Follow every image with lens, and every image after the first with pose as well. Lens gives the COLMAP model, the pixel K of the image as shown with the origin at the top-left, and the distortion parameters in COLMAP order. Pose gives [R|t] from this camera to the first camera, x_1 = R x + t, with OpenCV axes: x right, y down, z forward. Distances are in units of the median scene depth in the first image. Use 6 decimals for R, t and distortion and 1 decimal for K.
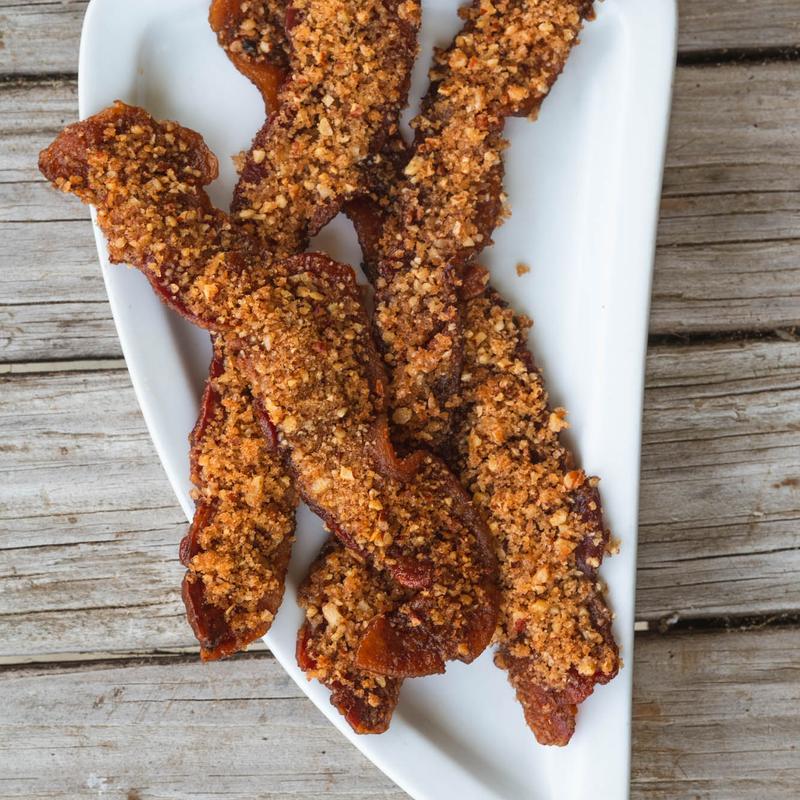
lens RADIAL K [[1948.9, 0, 400.0], [0, 1948.9, 400.0], [0, 0, 1]] dist [0.018318, 0.209551]
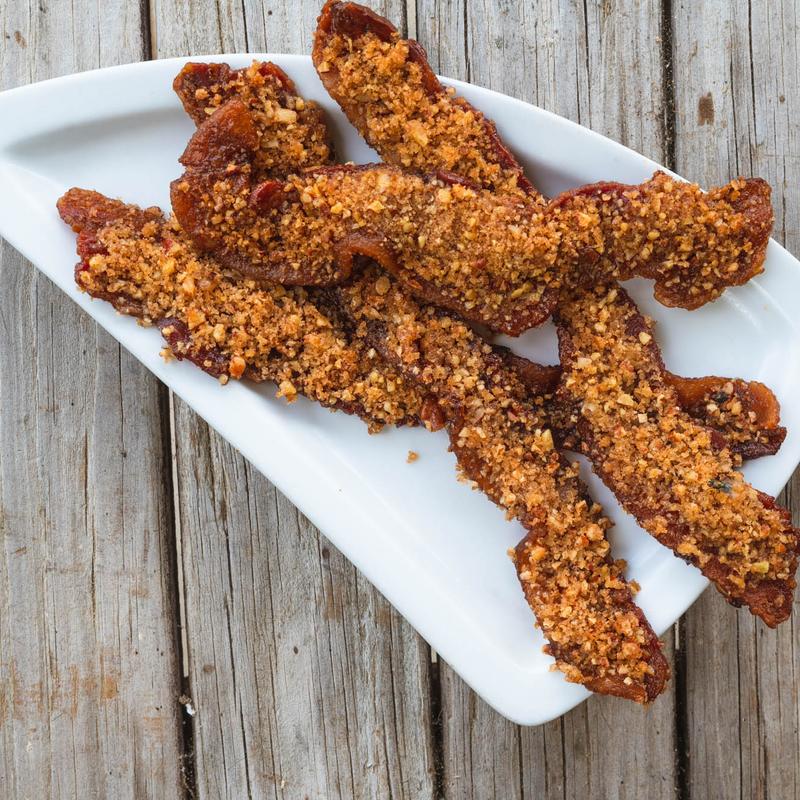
lens RADIAL K [[1274.9, 0, 400.0], [0, 1274.9, 400.0], [0, 0, 1]] dist [-0.050145, -0.056624]
pose [[-0.642311, 0.765486, -0.038322, 0.072536], [-0.765524, -0.643187, -0.016864, -0.029269], [-0.037557, 0.018505, 0.999123, 0.283462]]
